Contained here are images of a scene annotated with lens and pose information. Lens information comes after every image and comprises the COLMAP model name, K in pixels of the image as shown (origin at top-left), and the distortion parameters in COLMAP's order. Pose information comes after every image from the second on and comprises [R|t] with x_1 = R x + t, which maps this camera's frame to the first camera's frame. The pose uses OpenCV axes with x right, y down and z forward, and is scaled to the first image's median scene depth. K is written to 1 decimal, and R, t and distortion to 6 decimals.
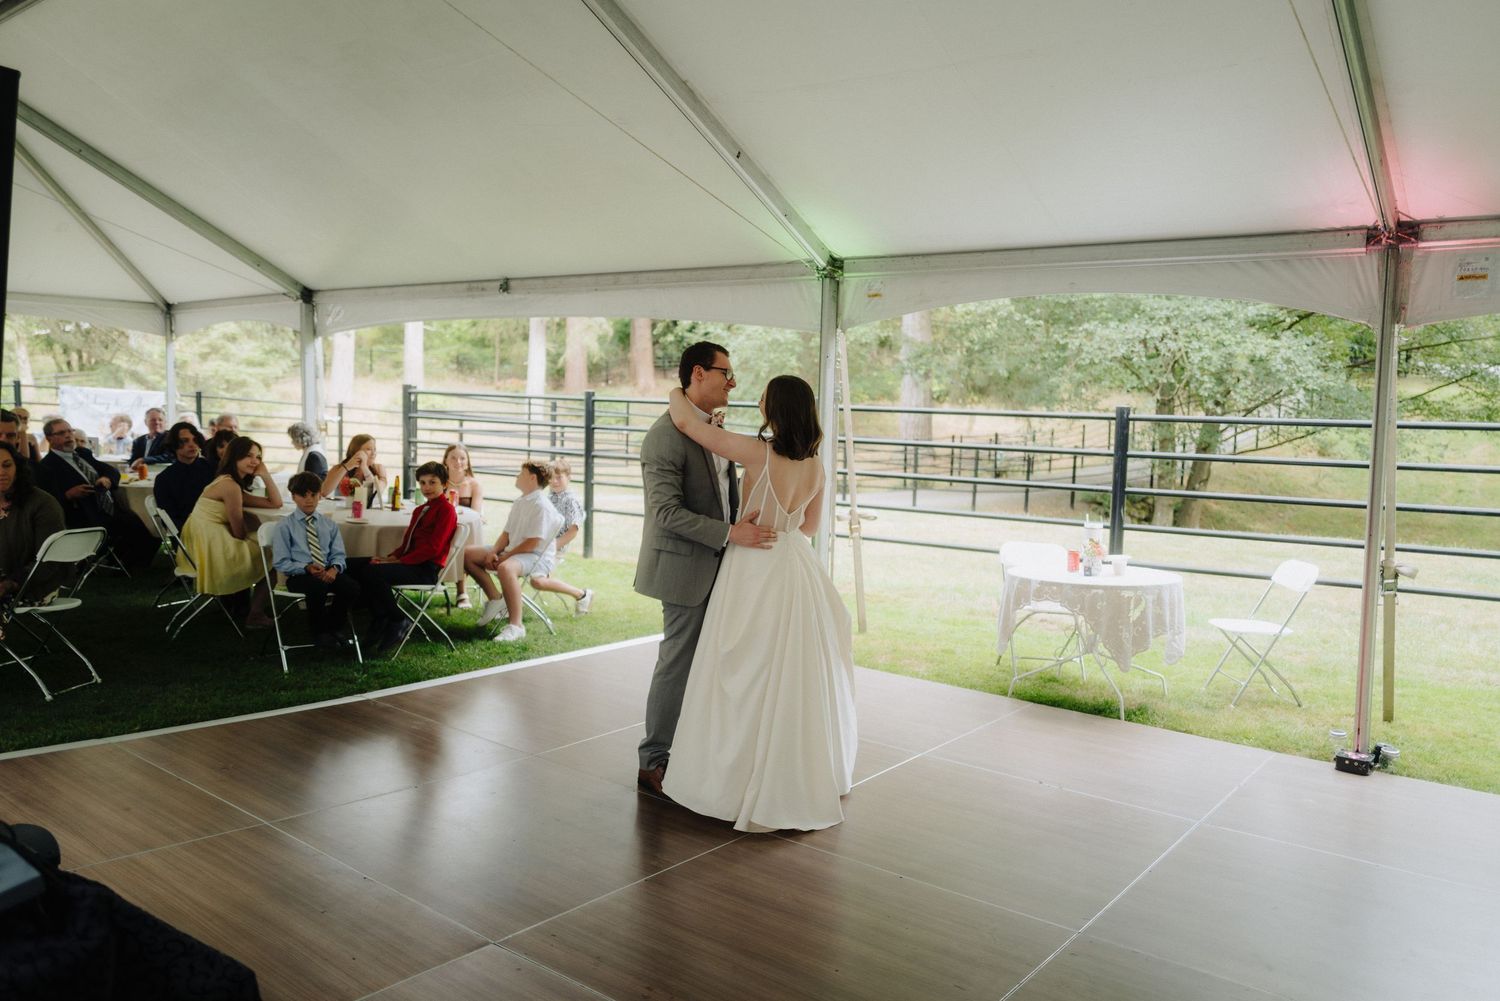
lens RADIAL K [[1129.5, 0, 758.3], [0, 1129.5, 508.2], [0, 0, 1]] dist [-0.036839, 0.056782]
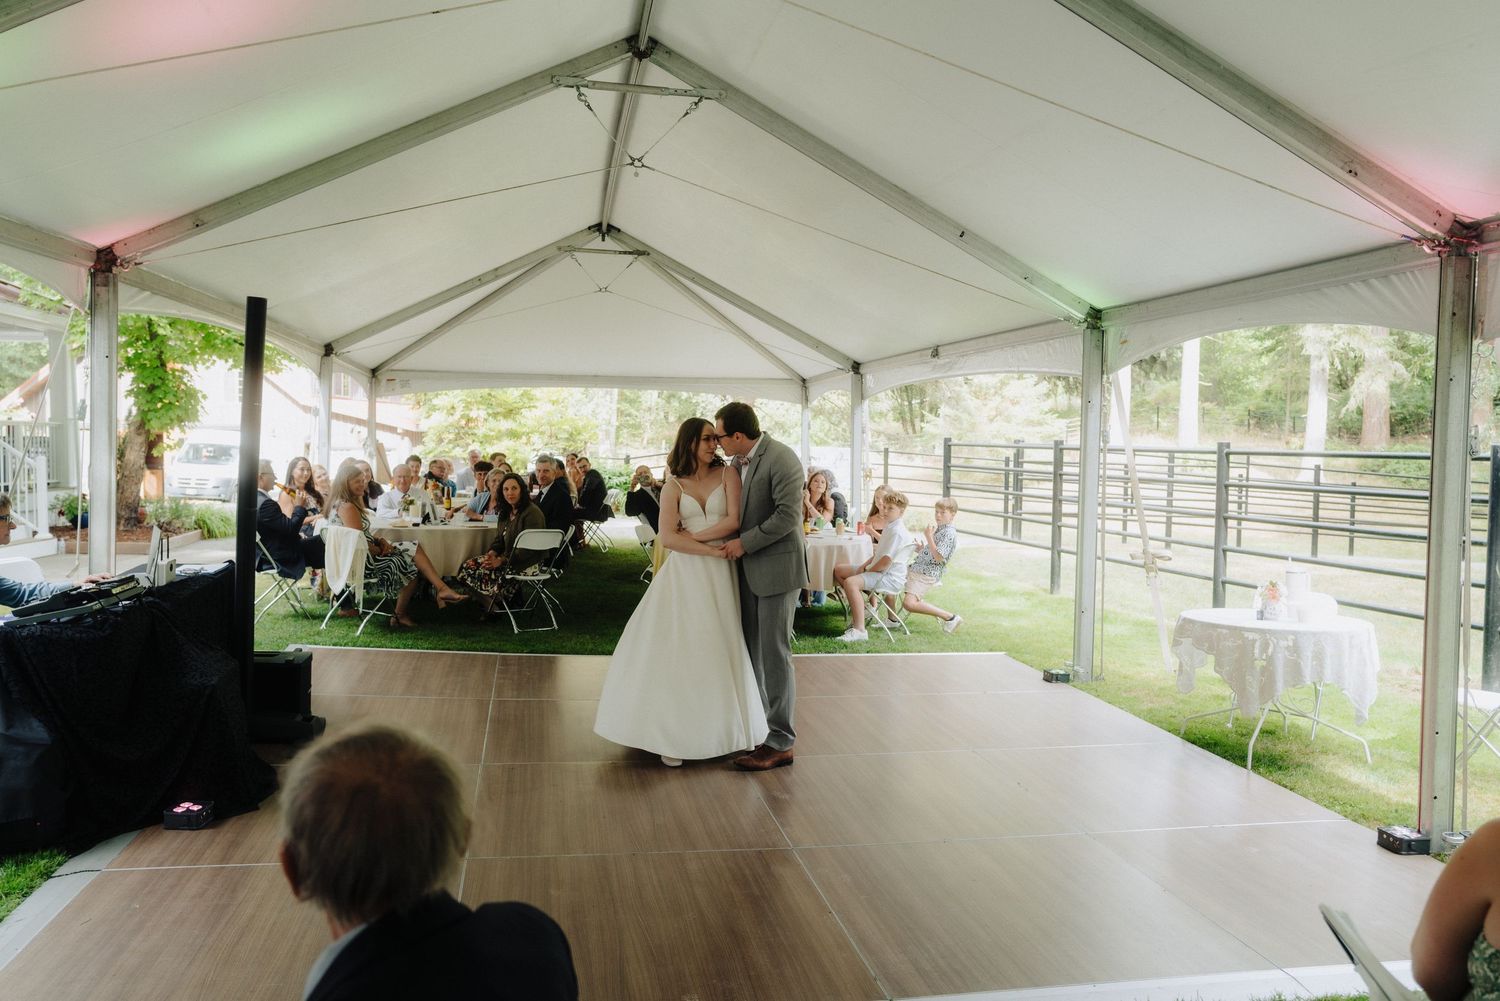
lens RADIAL K [[1129.5, 0, 757.7], [0, 1129.5, 491.9], [0, 0, 1]] dist [-0.036839, 0.056782]
pose [[0.749506, 0.011828, -0.661892, 0.509878], [-0.055117, 0.997484, -0.044587, 0.015481], [0.659699, 0.069900, 0.748272, -0.000641]]
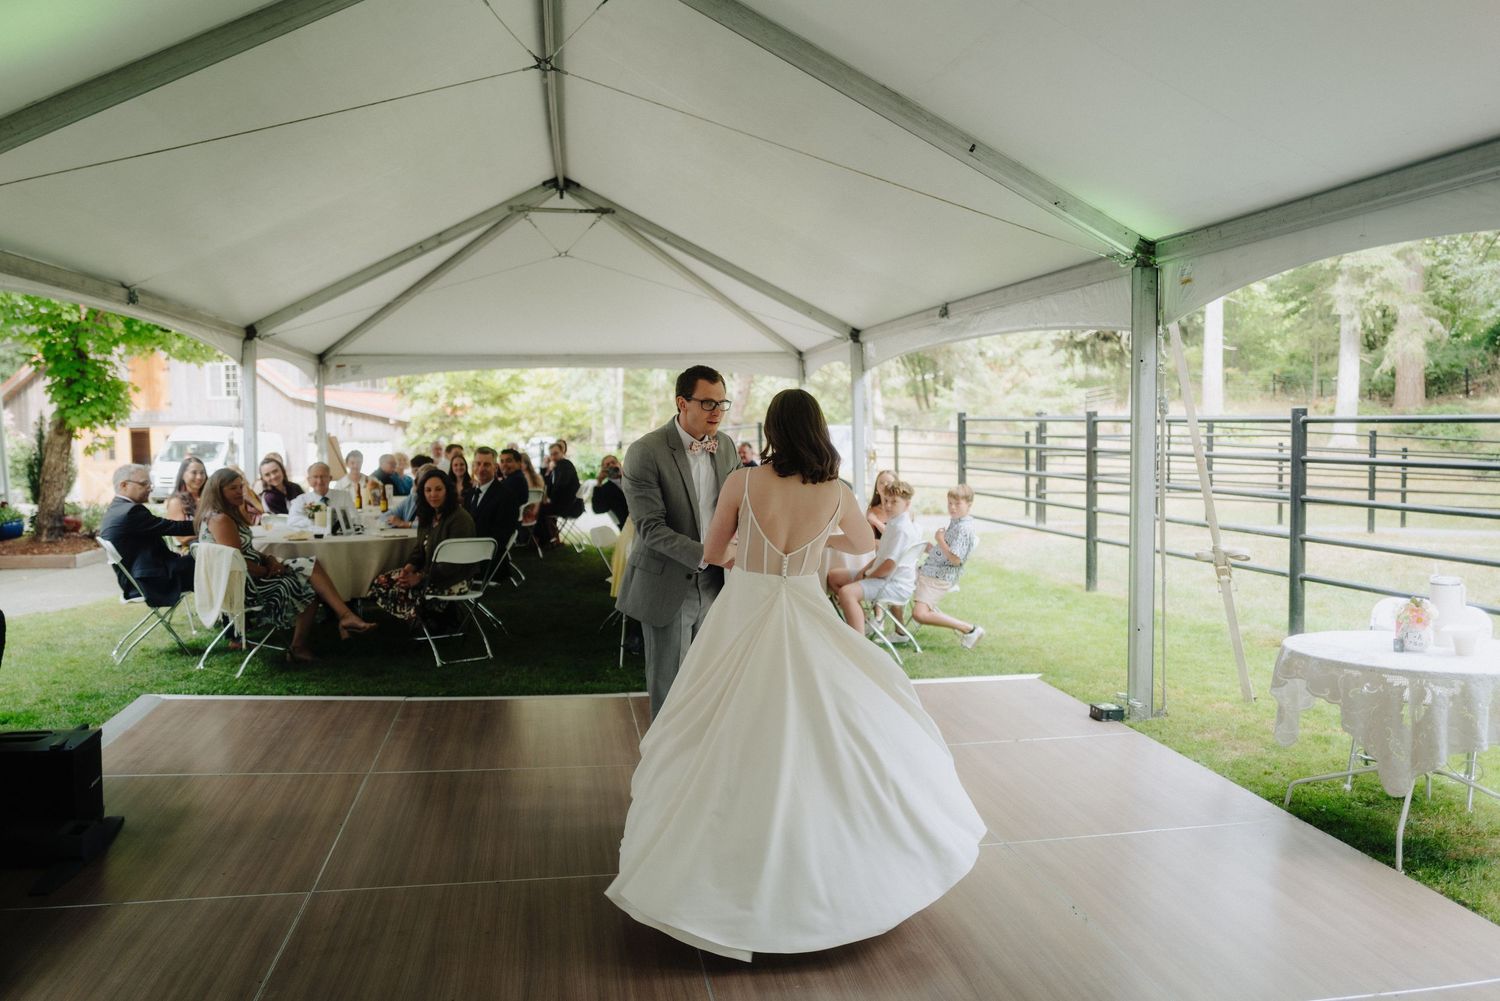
lens RADIAL K [[1129.5, 0, 757.8], [0, 1129.5, 492.5], [0, 0, 1]] dist [-0.036839, 0.056782]
pose [[0.740001, 0.003169, -0.672598, 0.393234], [-0.027764, 0.999281, -0.025839, -0.007062], [0.672033, 0.037795, 0.739556, 0.188726]]
